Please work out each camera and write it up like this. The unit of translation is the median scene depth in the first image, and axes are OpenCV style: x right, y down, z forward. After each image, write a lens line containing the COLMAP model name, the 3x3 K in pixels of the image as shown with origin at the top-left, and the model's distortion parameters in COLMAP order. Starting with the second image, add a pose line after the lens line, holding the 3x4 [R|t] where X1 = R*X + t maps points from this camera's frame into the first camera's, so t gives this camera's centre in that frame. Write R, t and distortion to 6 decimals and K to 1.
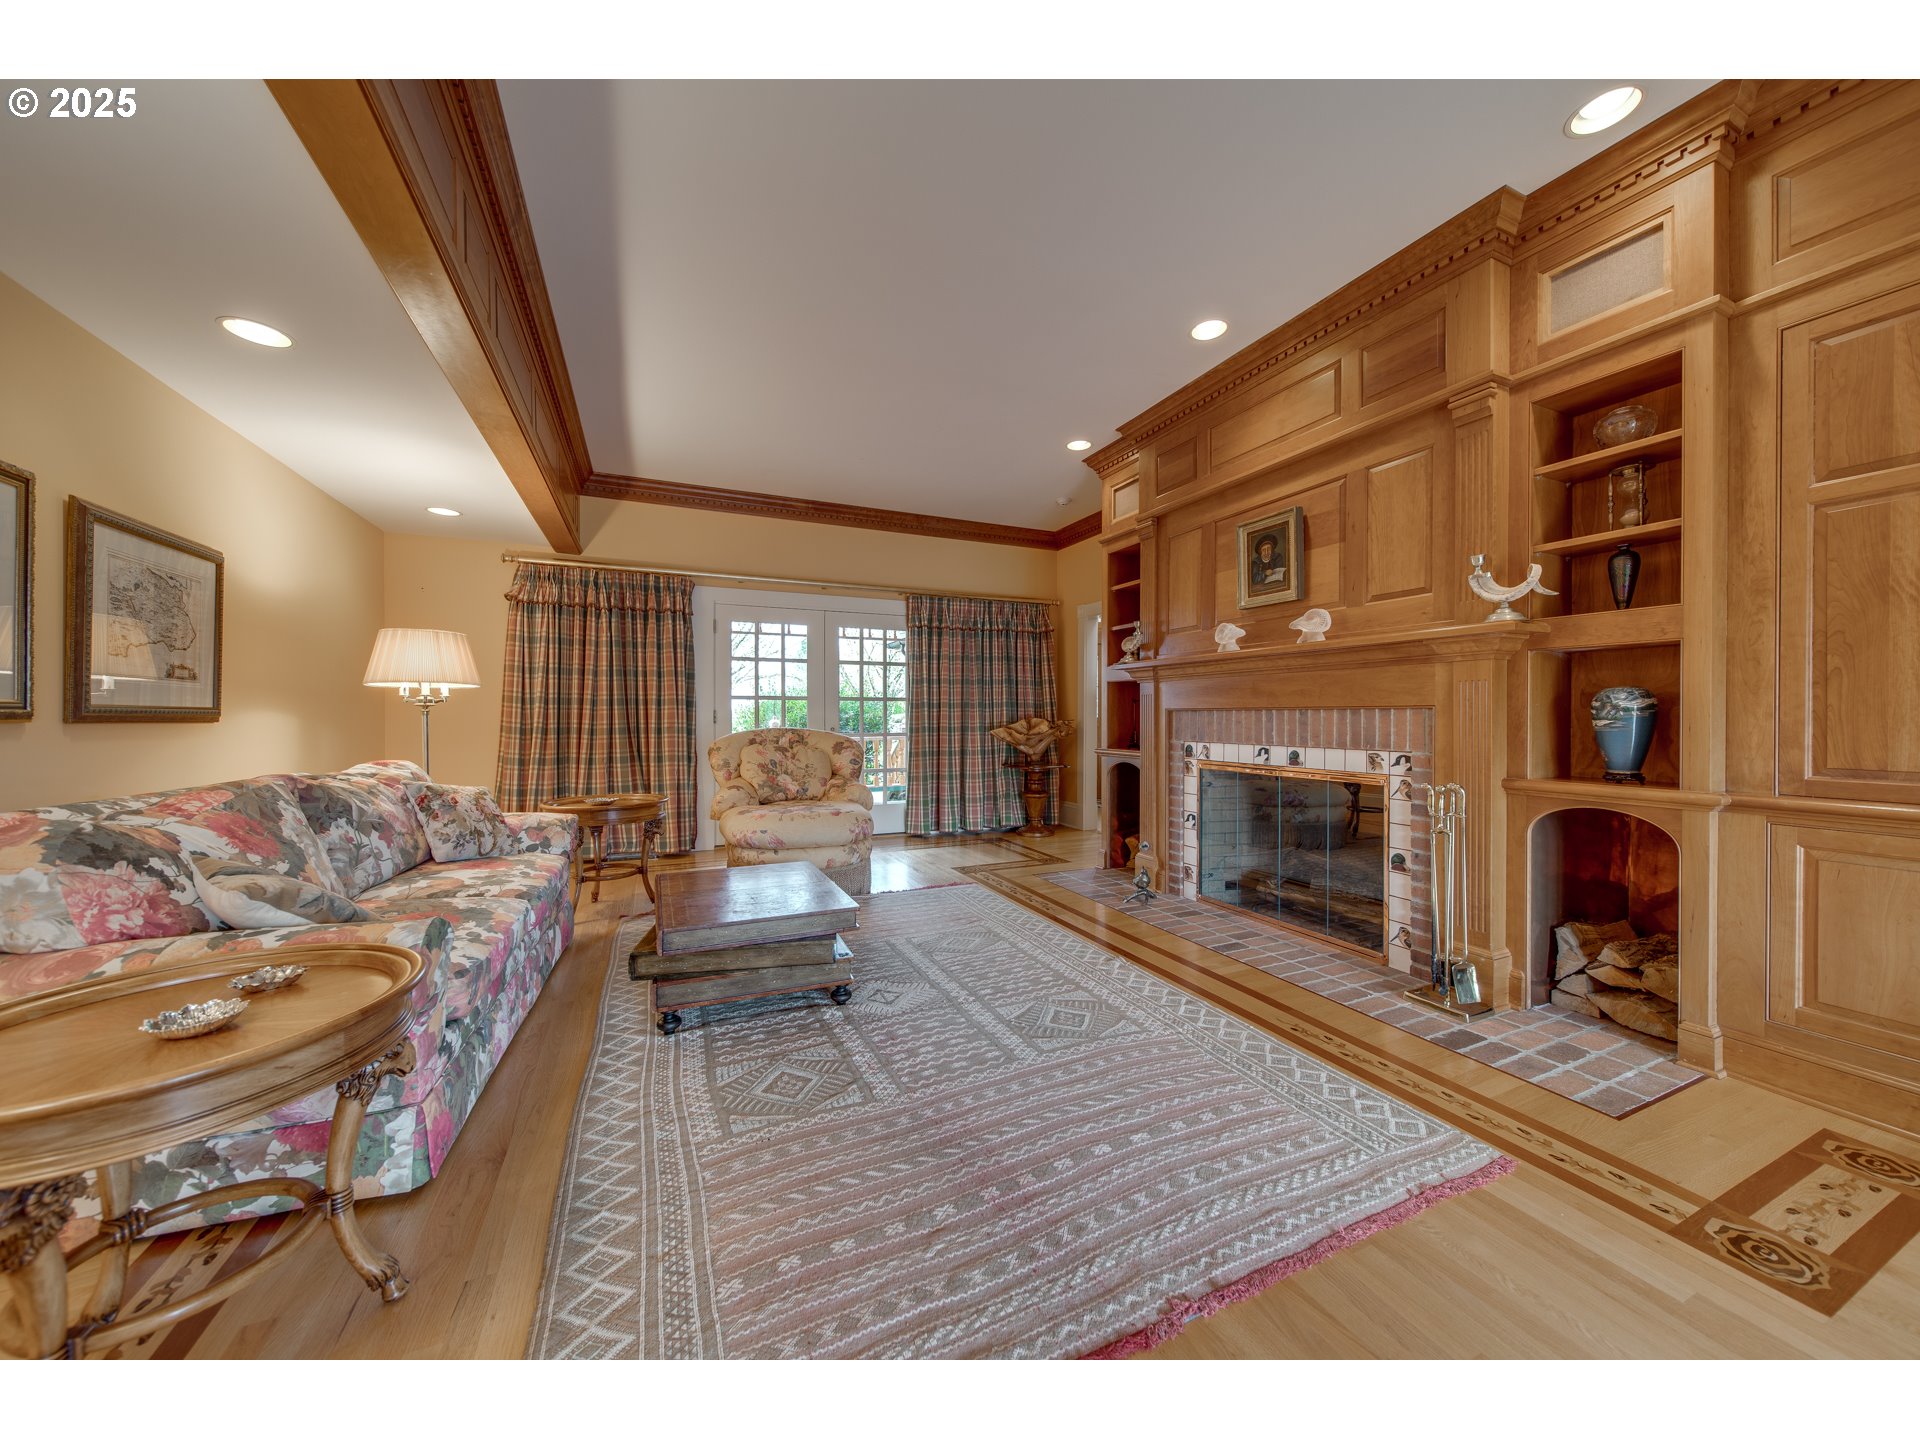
lens RADIAL K [[681.5, 0, 960.0], [0, 681.5, 720.0], [0, 0, 1]] dist [0.000587, 0.000010]
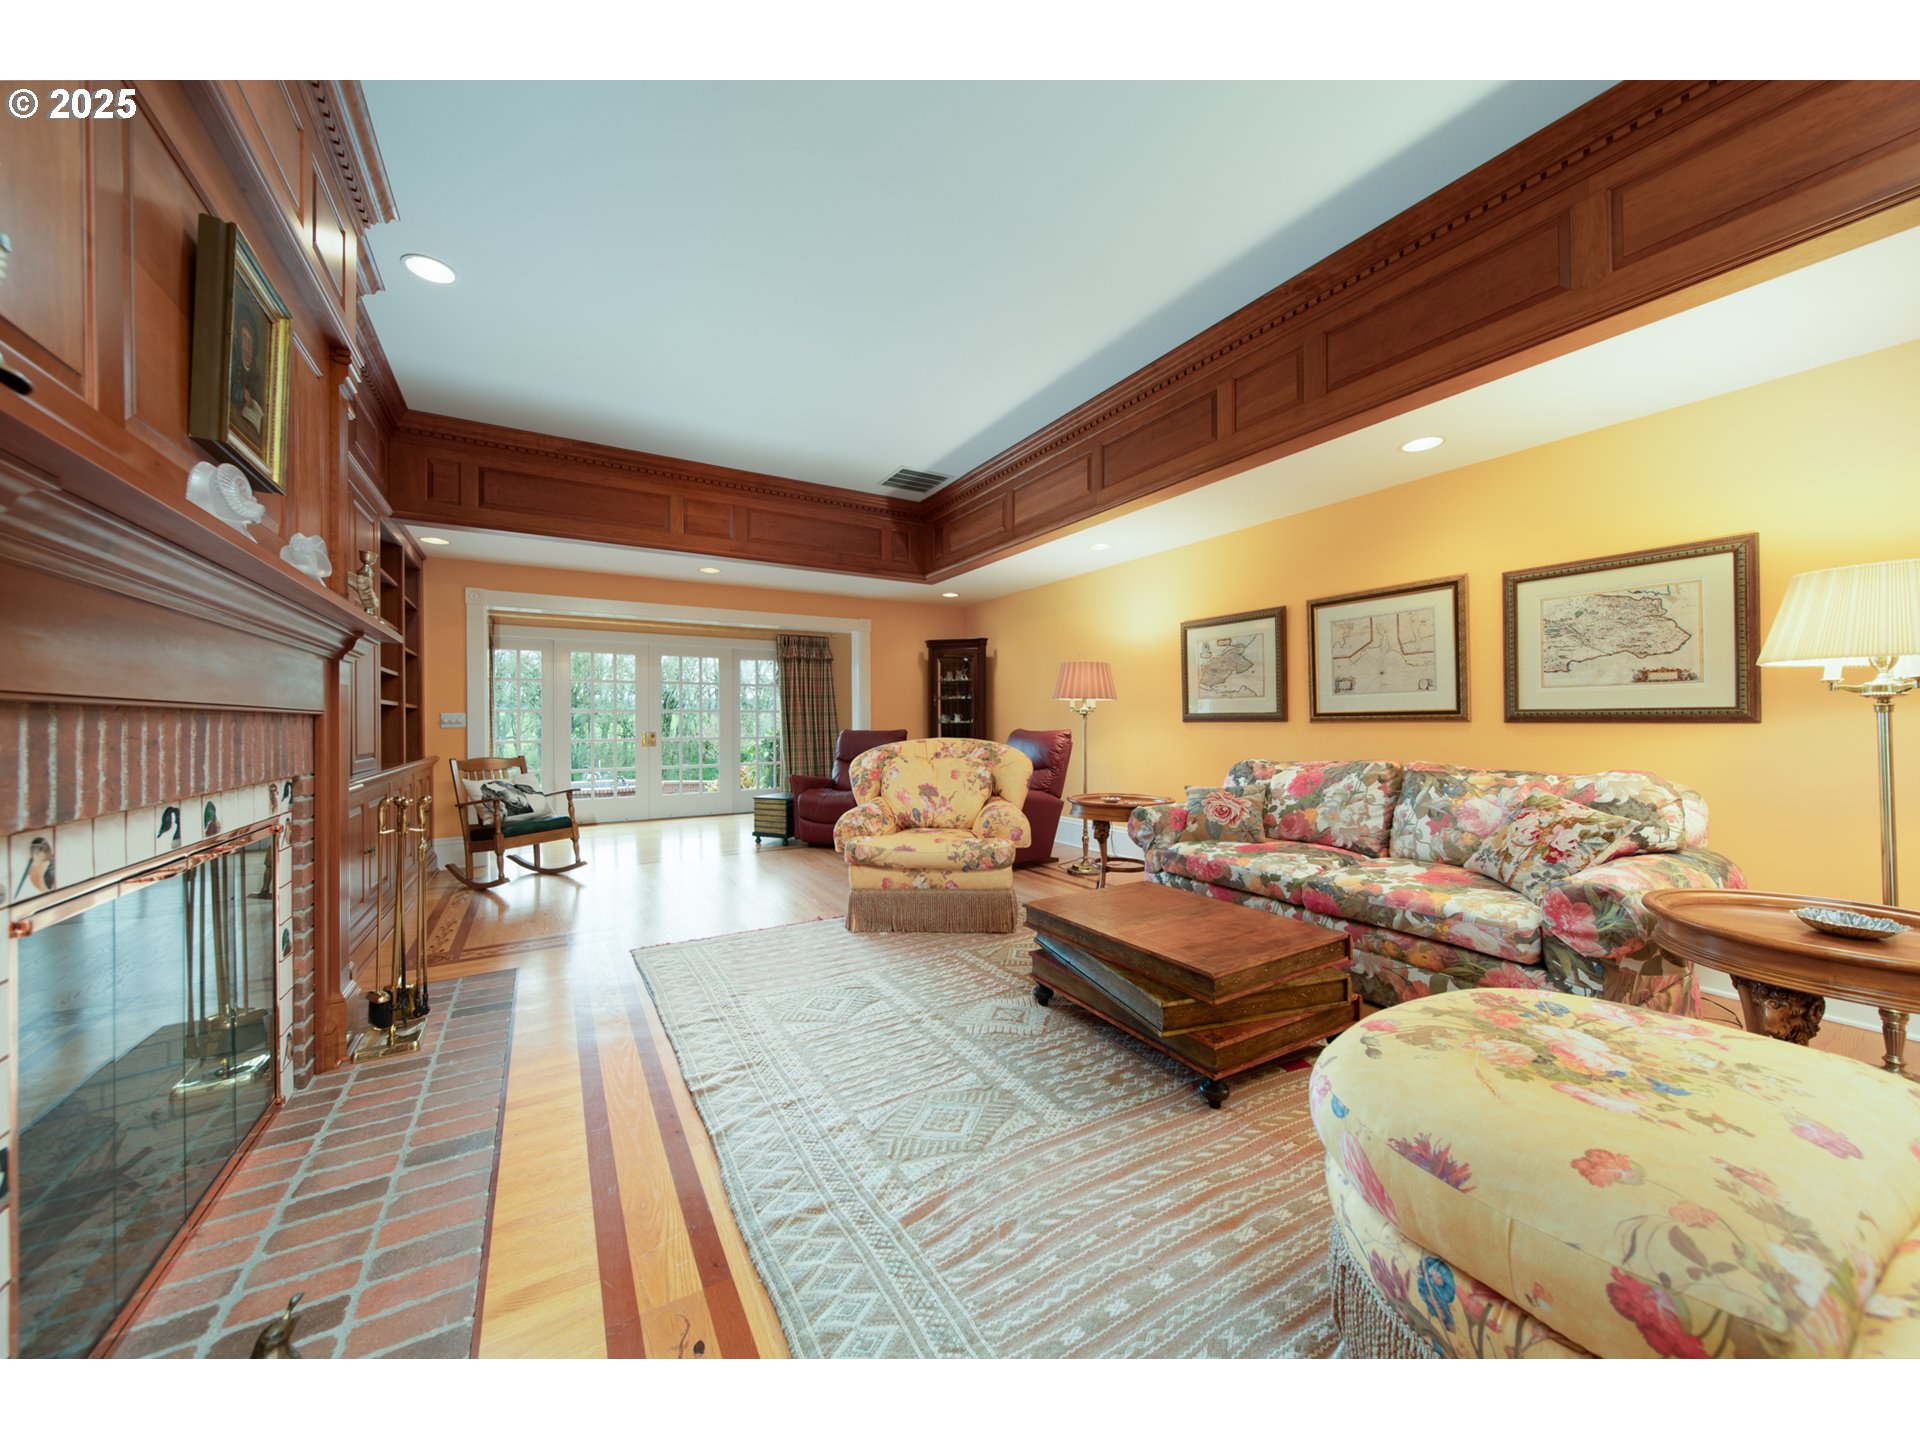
lens RADIAL K [[681.5, 0, 960.0], [0, 681.5, 720.0], [0, 0, 1]] dist [0.000587, 0.000010]
pose [[-0.992736, 0.005446, -0.120186, 0.066704], [0.004919, 0.999977, 0.004682, -0.010916], [0.120209, 0.004057, -0.992740, 1.879224]]
